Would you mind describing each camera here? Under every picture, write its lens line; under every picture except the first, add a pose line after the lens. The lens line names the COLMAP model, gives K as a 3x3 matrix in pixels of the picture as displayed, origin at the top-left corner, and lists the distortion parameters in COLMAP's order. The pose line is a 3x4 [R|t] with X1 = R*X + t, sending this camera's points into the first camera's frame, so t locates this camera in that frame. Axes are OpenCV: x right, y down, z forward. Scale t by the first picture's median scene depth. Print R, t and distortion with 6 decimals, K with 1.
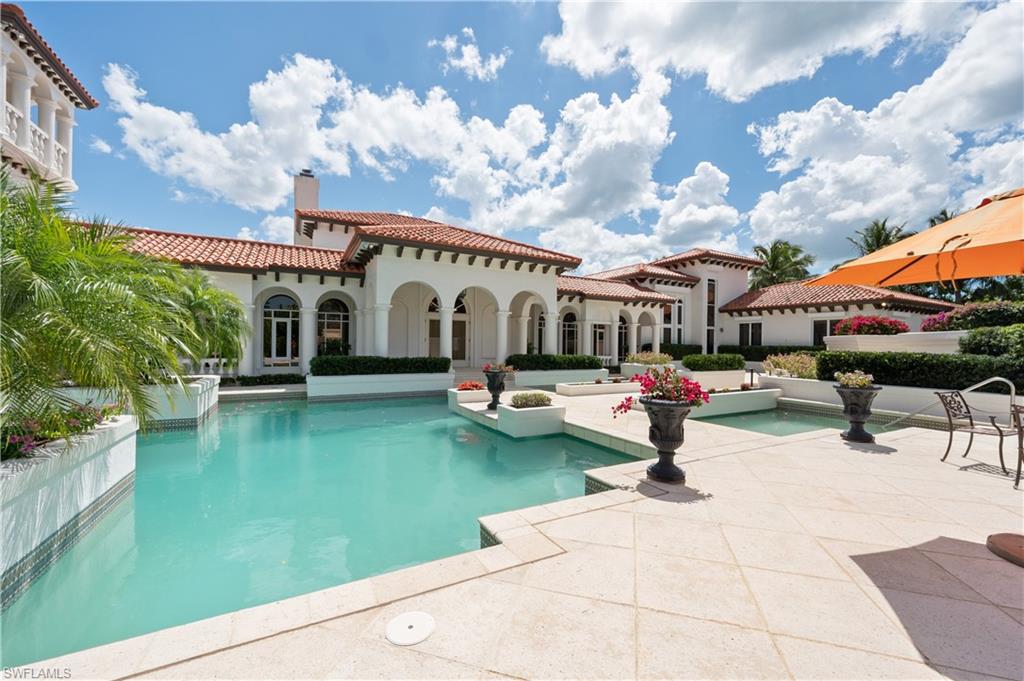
lens RADIAL K [[387.2, 0, 512.0], [0, 387.2, 340.5], [0, 0, 1]] dist [-0.001689, -0.000015]
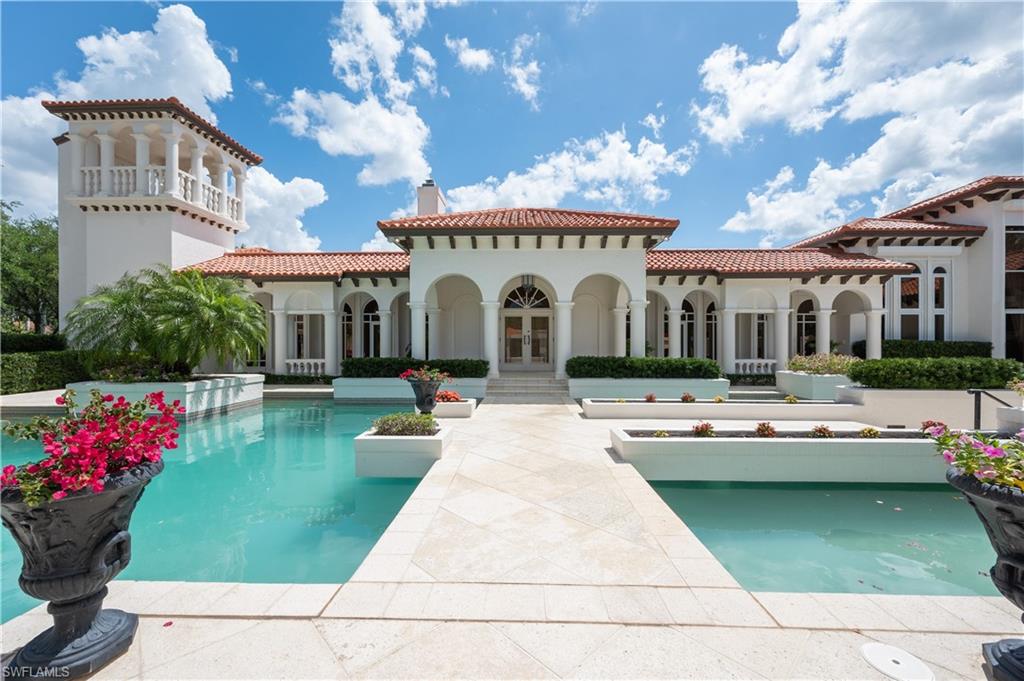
lens RADIAL K [[406.5, 0, 516.0], [0, 406.5, 347.1], [0, 0, 1]] dist [-0.010427, -0.000016]
pose [[0.871746, -0.005965, -0.489922, 0.218260], [0.013817, 0.999827, 0.012413, 0.003303], [0.489763, -0.017591, 0.871678, 0.165746]]
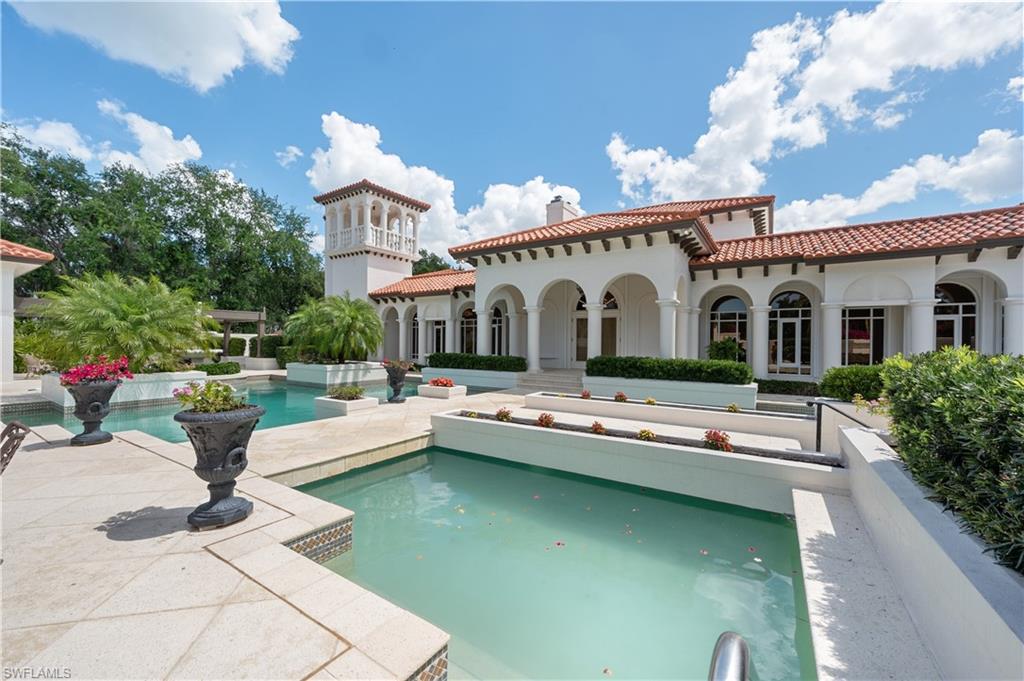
lens RADIAL K [[406.5, 0, 516.0], [0, 406.5, 347.1], [0, 0, 1]] dist [-0.010427, -0.000016]
pose [[0.484589, 0.003647, -0.874734, 0.486771], [0.005522, 0.999959, 0.007229, 0.006951], [0.874724, -0.008333, 0.484549, 0.315146]]
